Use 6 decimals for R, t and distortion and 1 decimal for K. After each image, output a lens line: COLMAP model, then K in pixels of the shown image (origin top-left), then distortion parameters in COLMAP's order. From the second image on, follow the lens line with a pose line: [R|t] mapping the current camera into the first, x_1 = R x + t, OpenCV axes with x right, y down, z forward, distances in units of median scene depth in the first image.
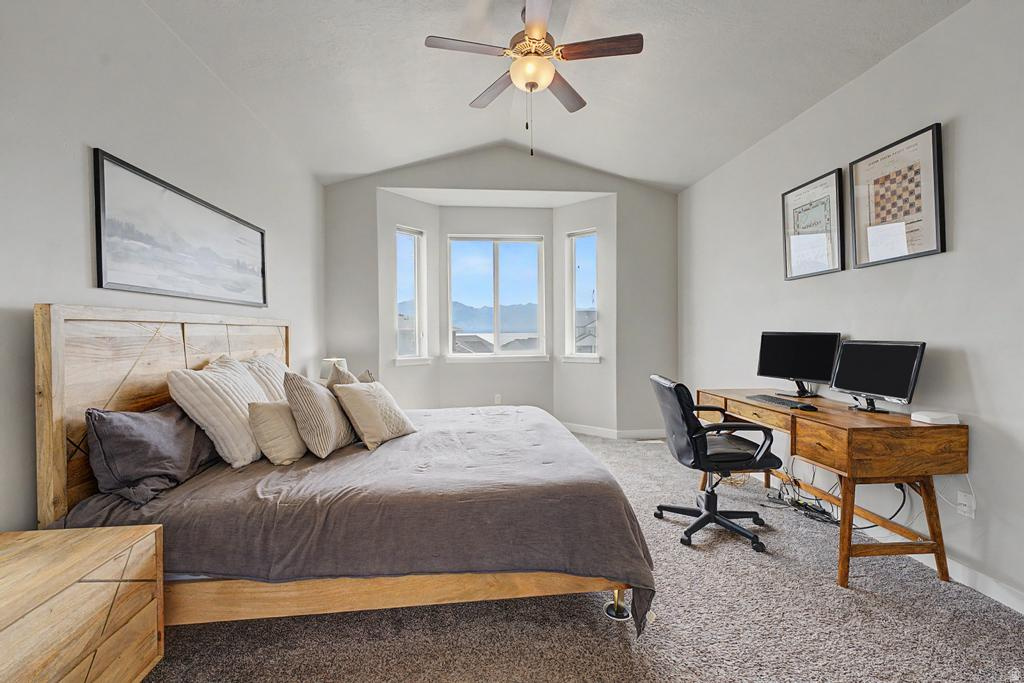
lens RADIAL K [[431.5, 0, 512.0], [0, 431.5, 341.5], [0, 0, 1]] dist [-0.001702, -0.000618]
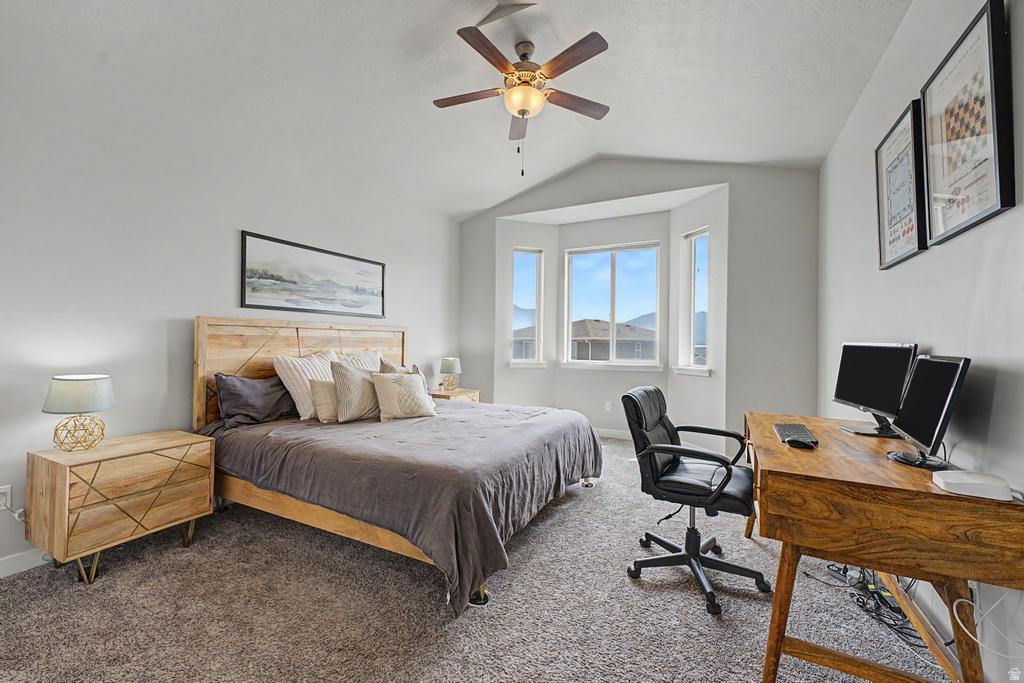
lens RADIAL K [[411.3, 0, 512.0], [0, 411.3, 341.5], [0, 0, 1]] dist [-0.002429, 0.000087]
pose [[0.833532, 0.017496, -0.552194, 0.670102], [-0.030804, 0.999415, -0.014833, 0.005428], [0.551612, 0.029374, 0.833584, 0.142618]]
